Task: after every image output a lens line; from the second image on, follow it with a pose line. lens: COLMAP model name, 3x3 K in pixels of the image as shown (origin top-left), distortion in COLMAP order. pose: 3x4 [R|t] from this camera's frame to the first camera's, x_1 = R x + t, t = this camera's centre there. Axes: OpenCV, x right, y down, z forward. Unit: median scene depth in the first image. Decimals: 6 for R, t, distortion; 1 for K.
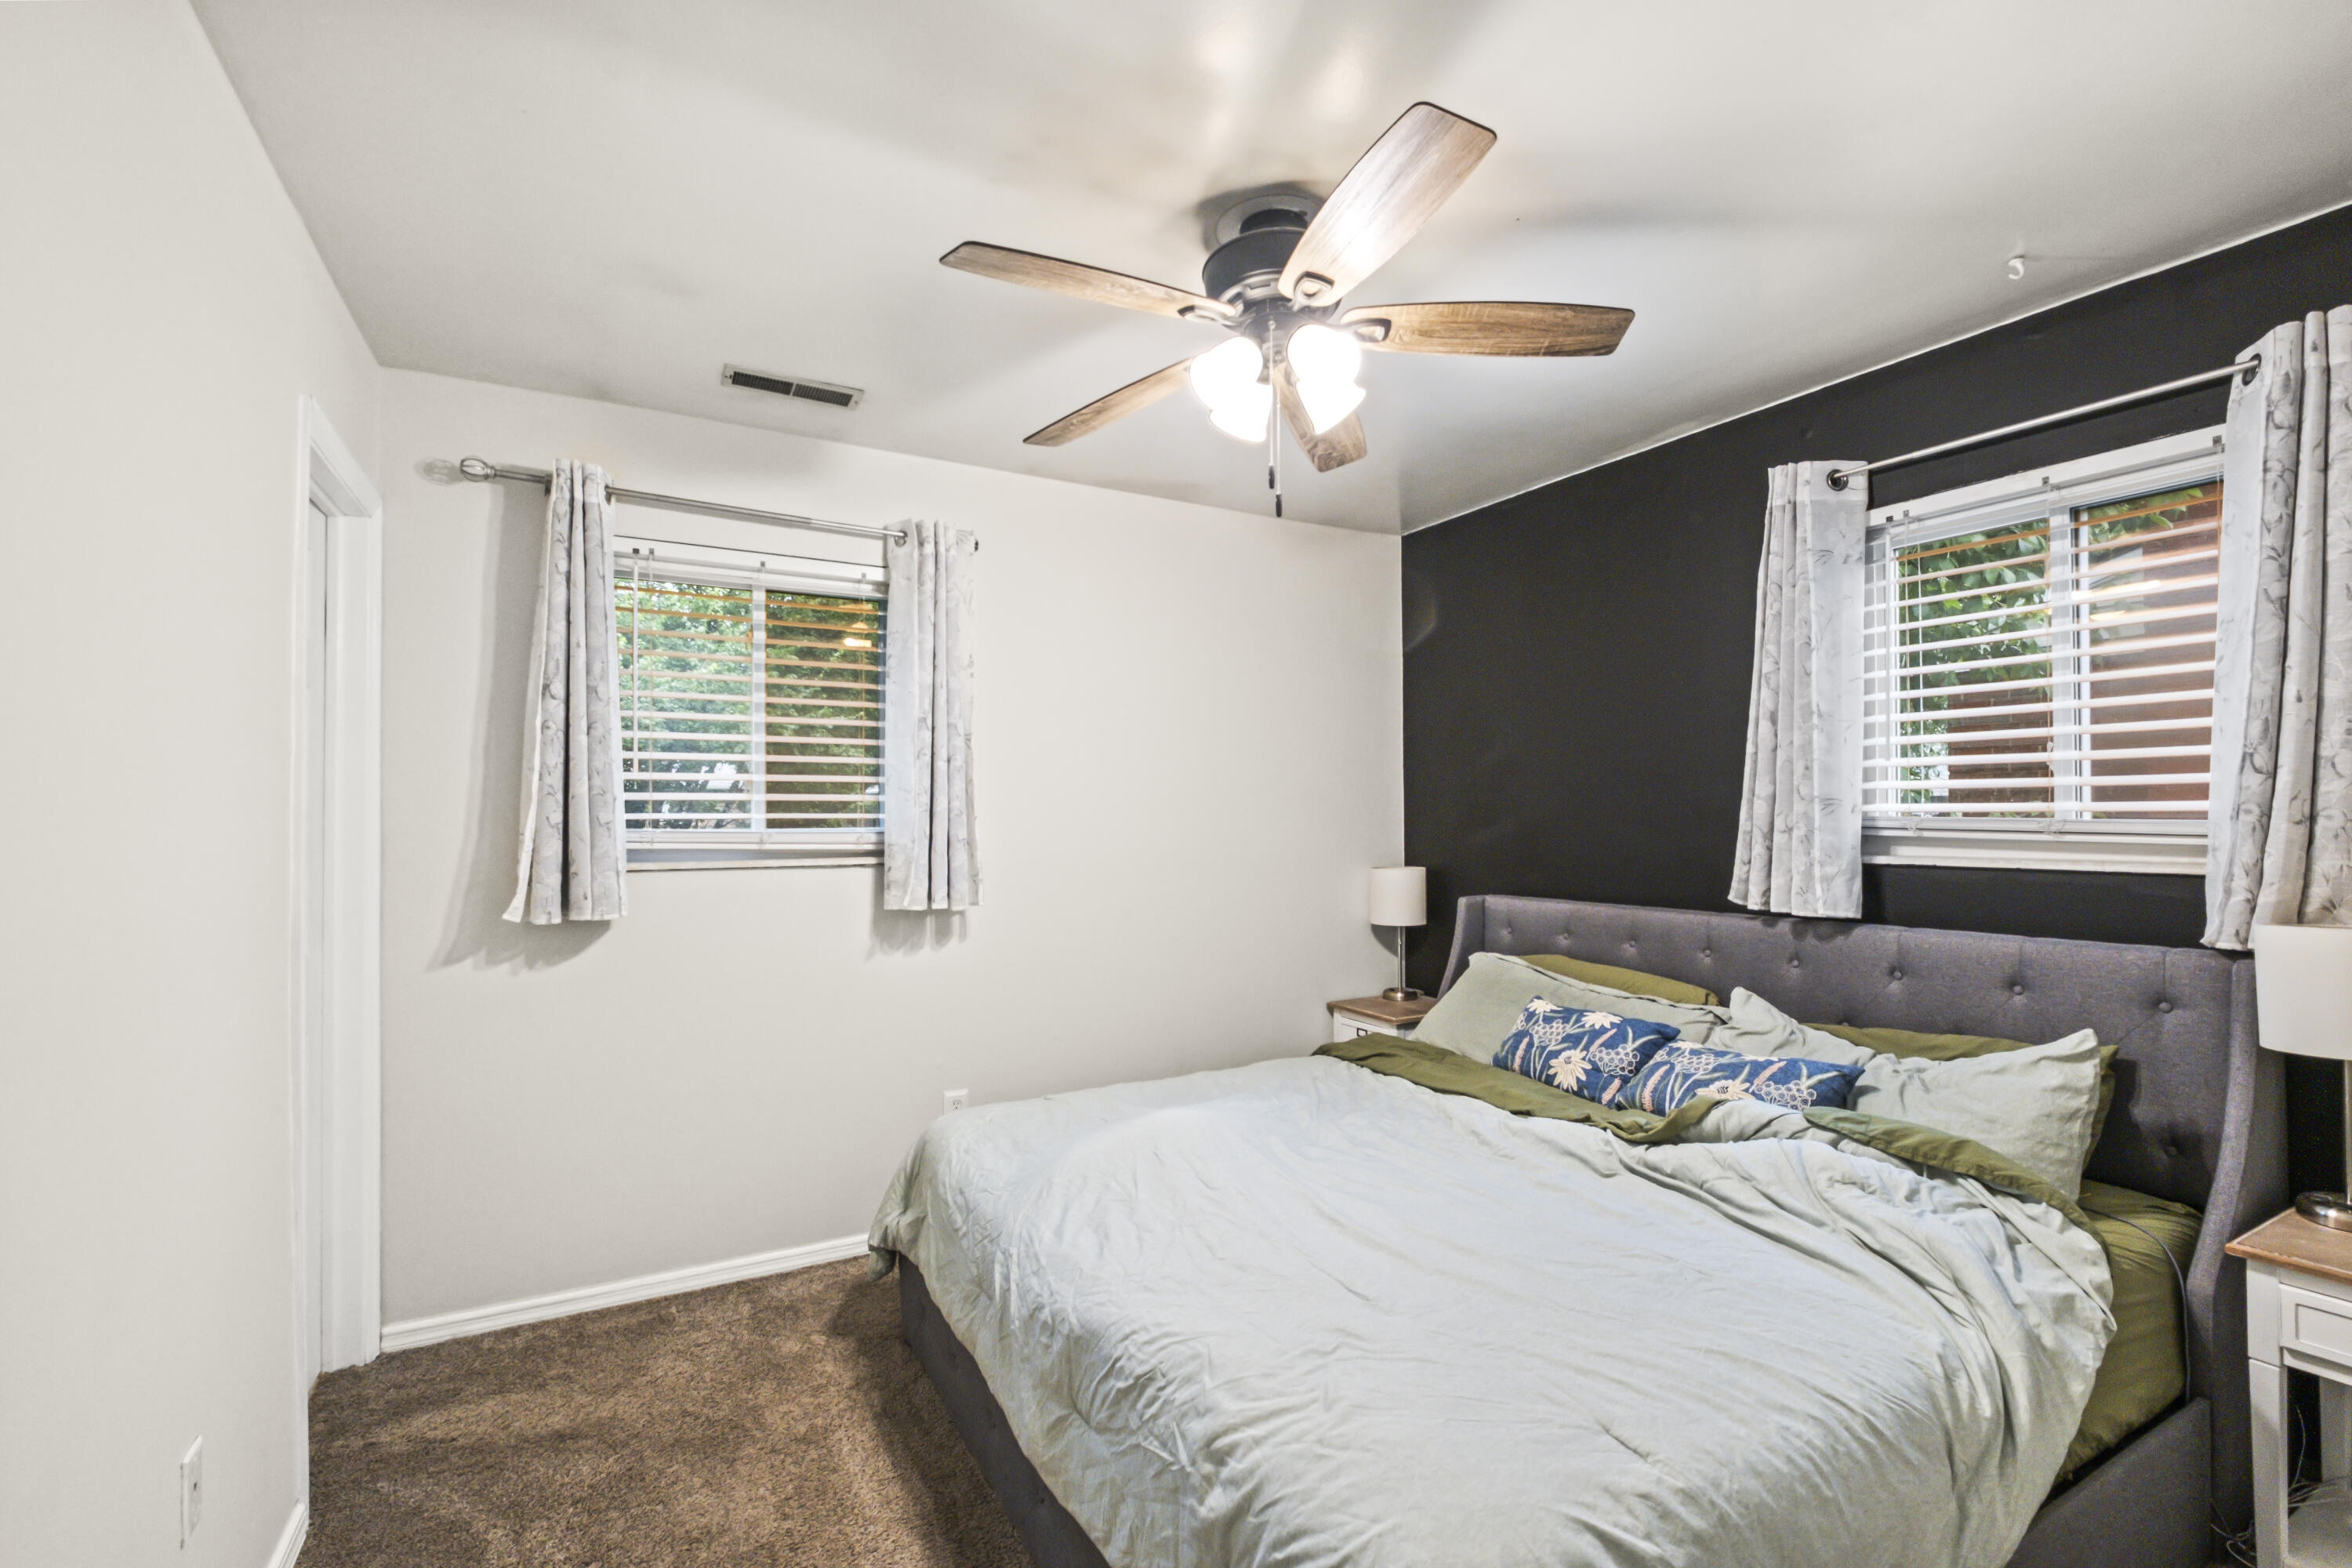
lens RADIAL K [[1002.5, 0, 1178.7], [0, 1002.5, 799.8], [0, 0, 1]] dist [-0.002951, -0.000131]
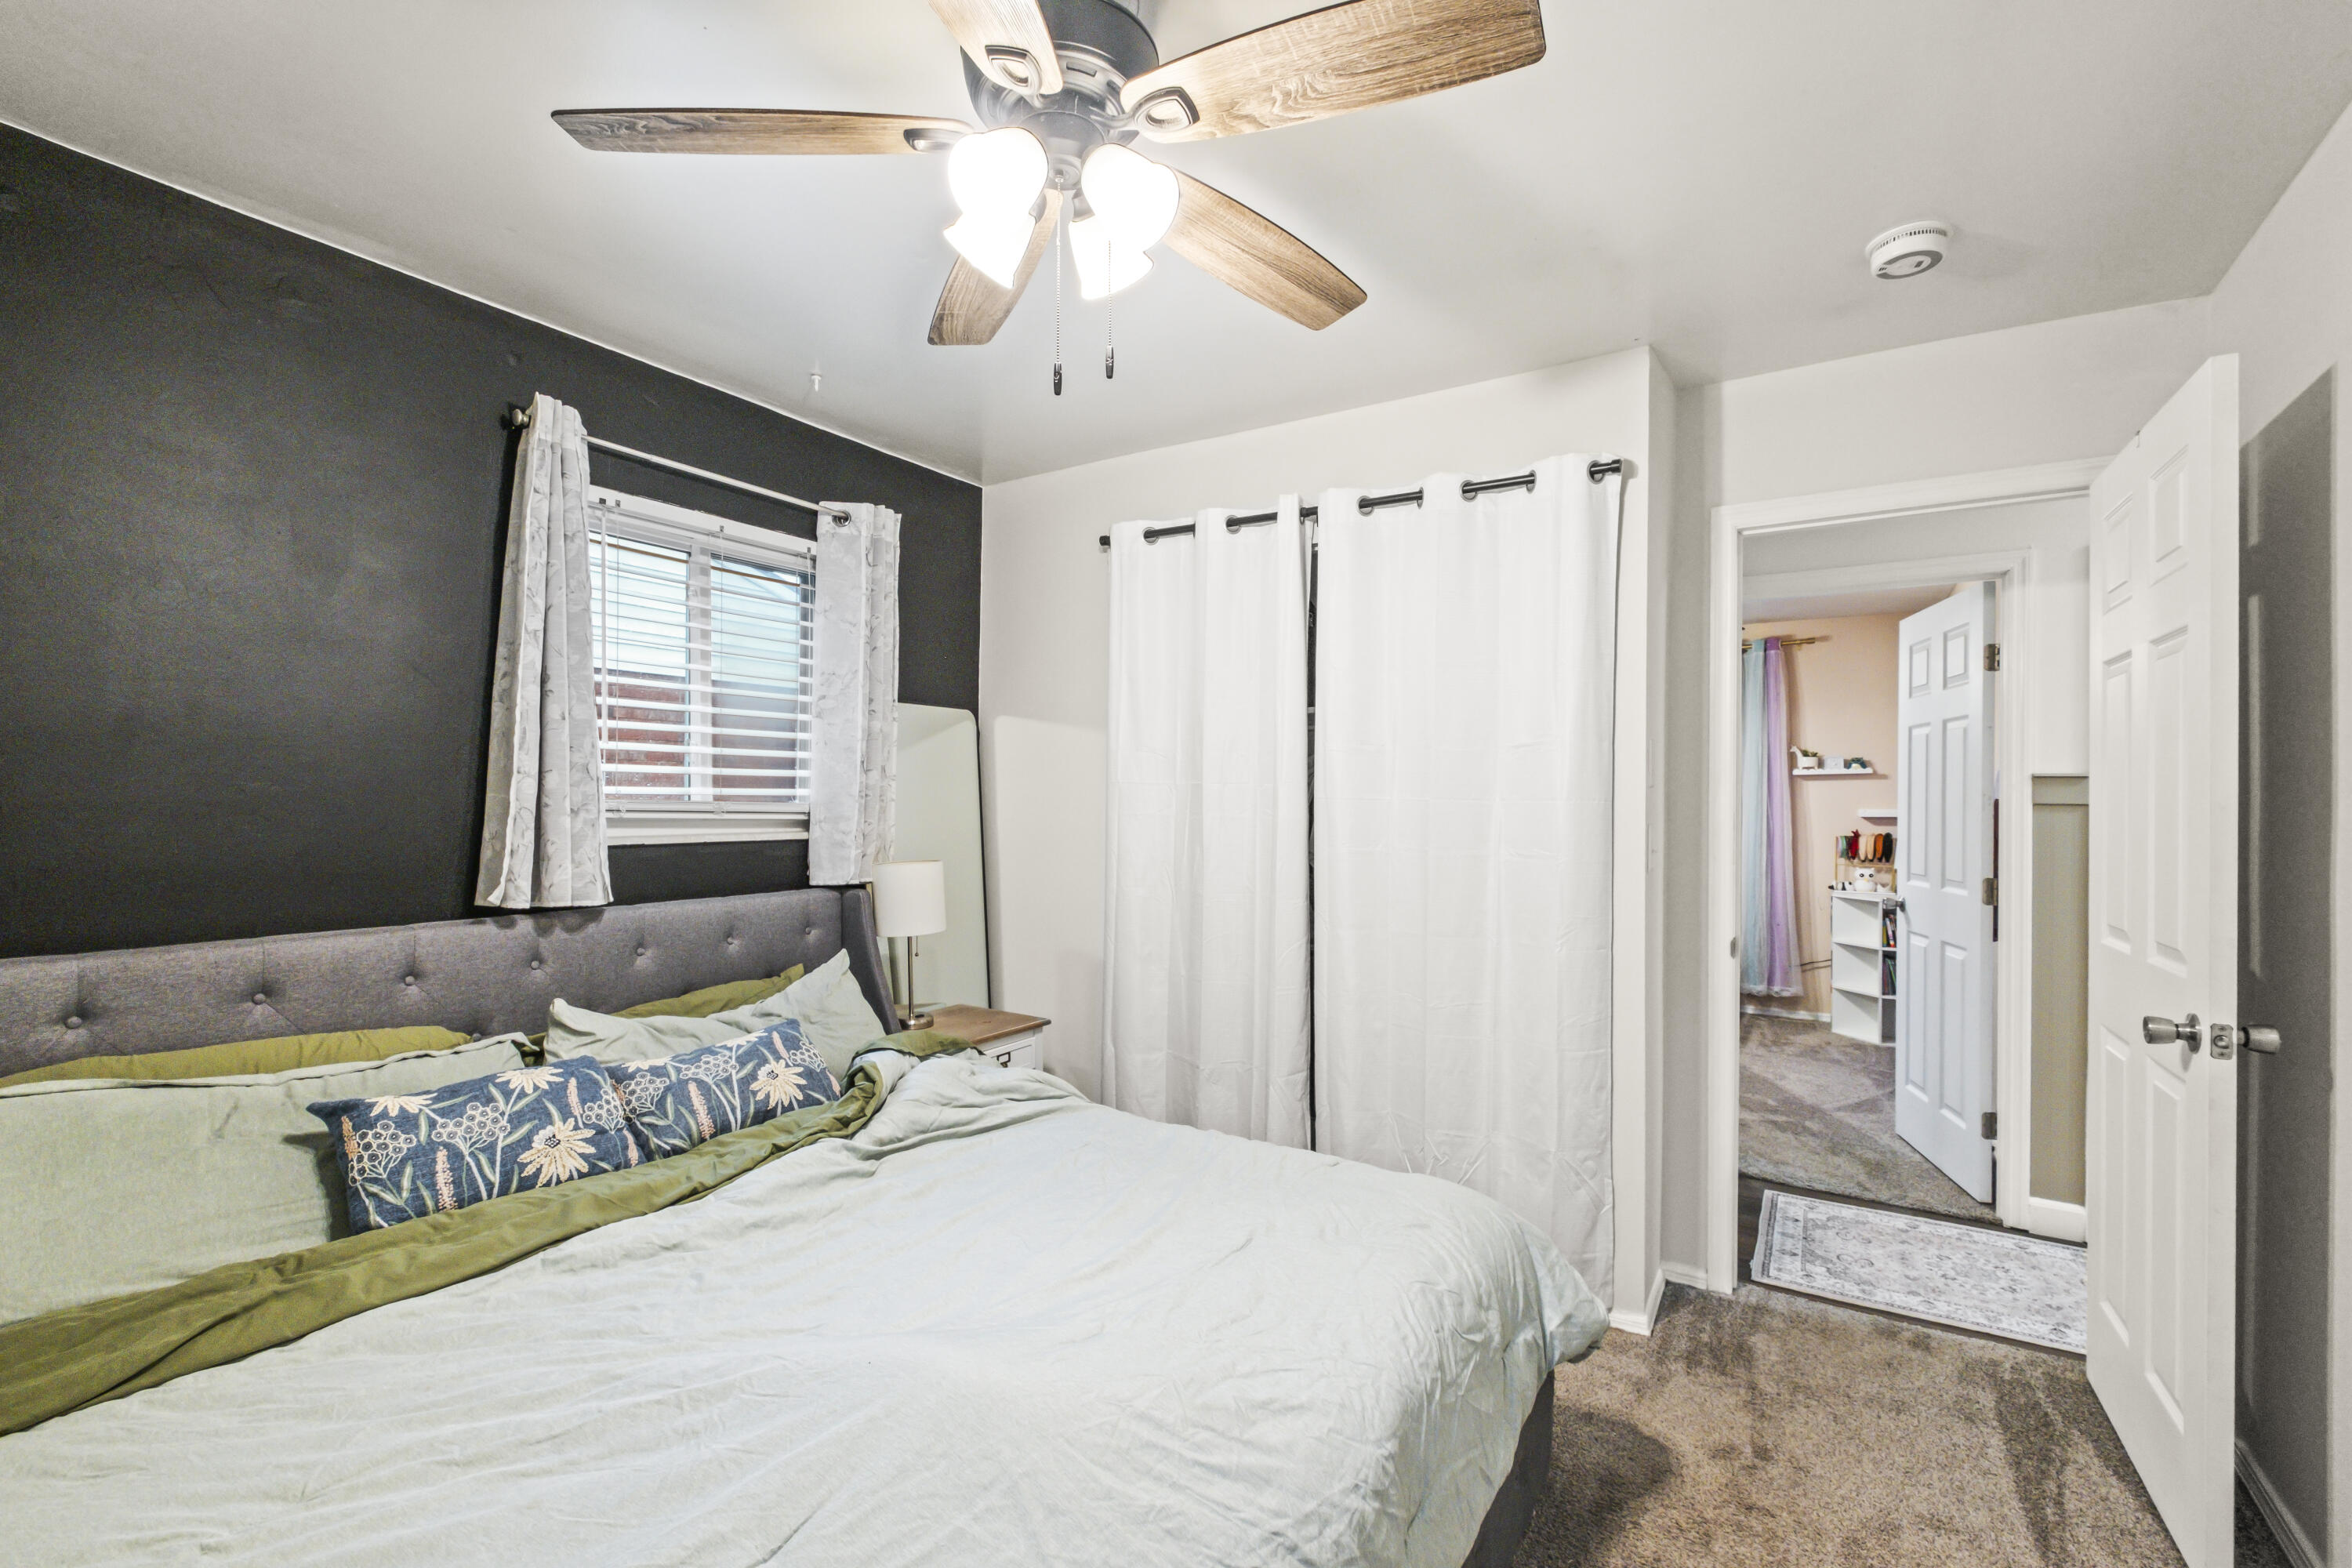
lens RADIAL K [[1002.5, 0, 1187.1], [0, 1002.5, 791.5], [0, 0, 1]] dist [-0.002951, -0.000131]
pose [[-0.452979, 0.014334, 0.891406, -0.446313], [-0.012710, 0.999665, -0.022534, 0.025092], [-0.891430, -0.021538, -0.452646, 0.933239]]
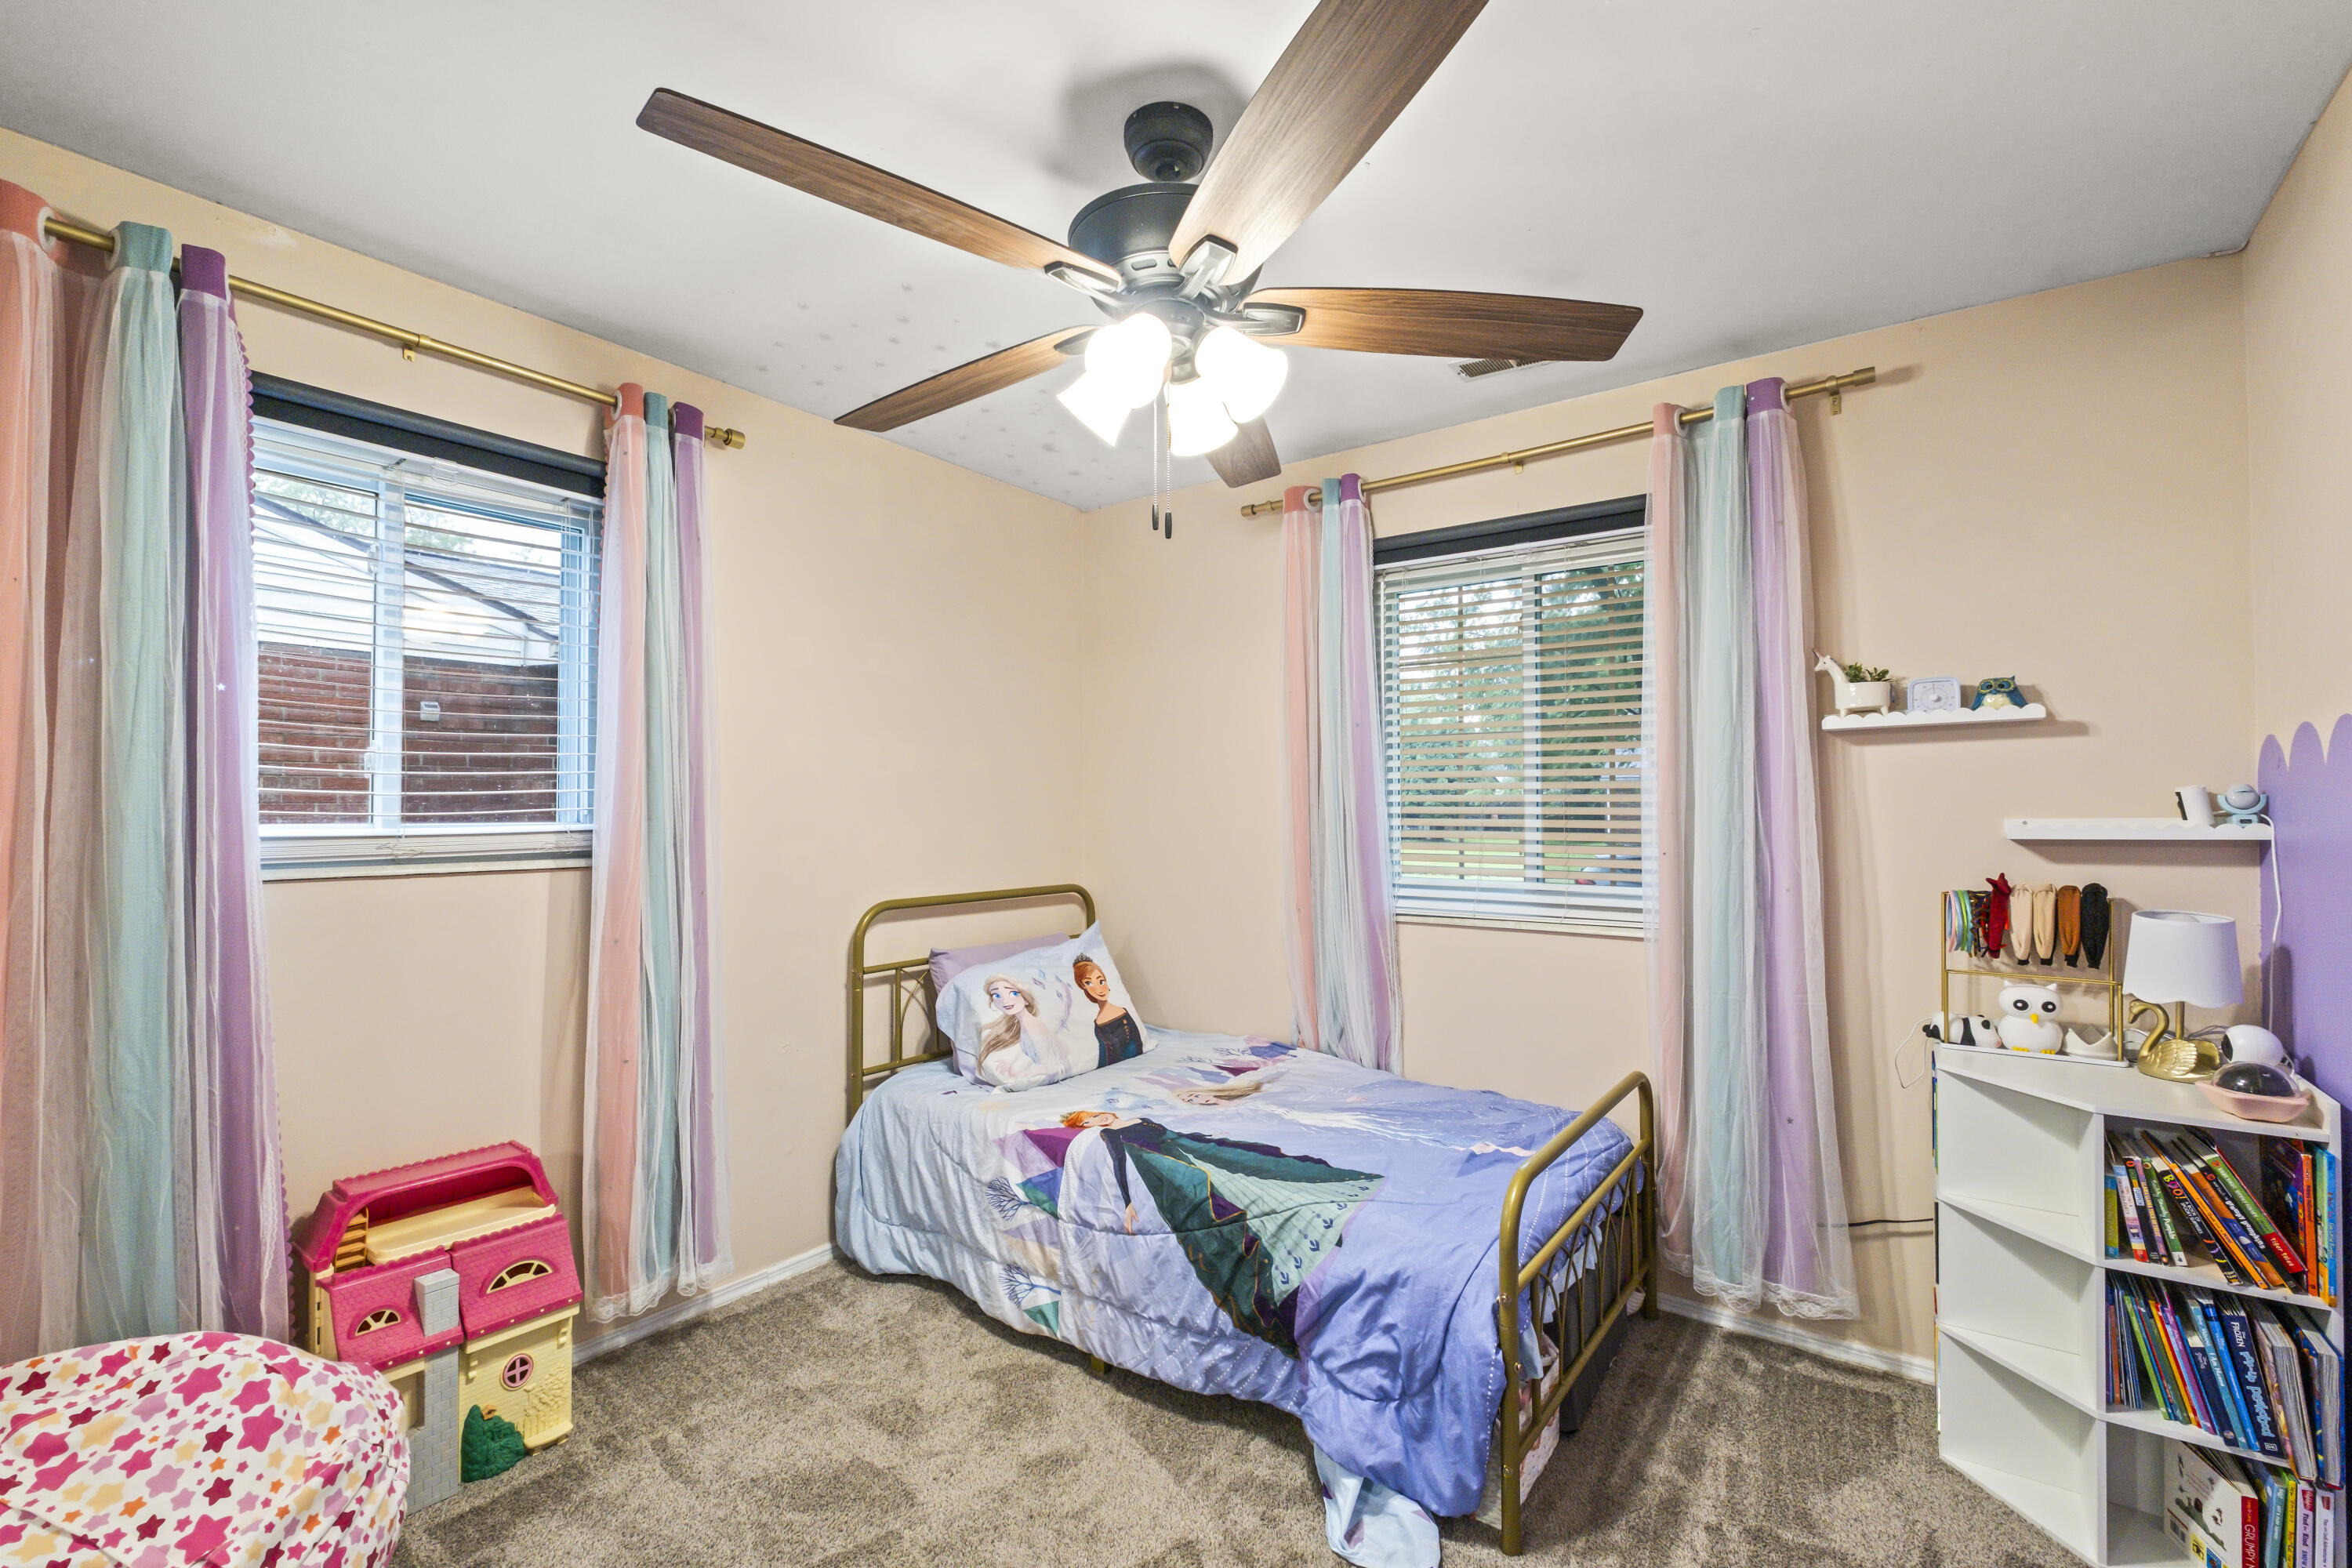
lens RADIAL K [[1002.5, 0, 1177.3], [0, 1002.5, 788.0], [0, 0, 1]] dist [-0.002951, -0.000131]
pose [[-0.397334, 0.023375, 0.917376, -0.274320], [0.000674, 0.999683, -0.025181, 0.018019], [-0.917674, -0.009387, -0.397224, 0.643612]]
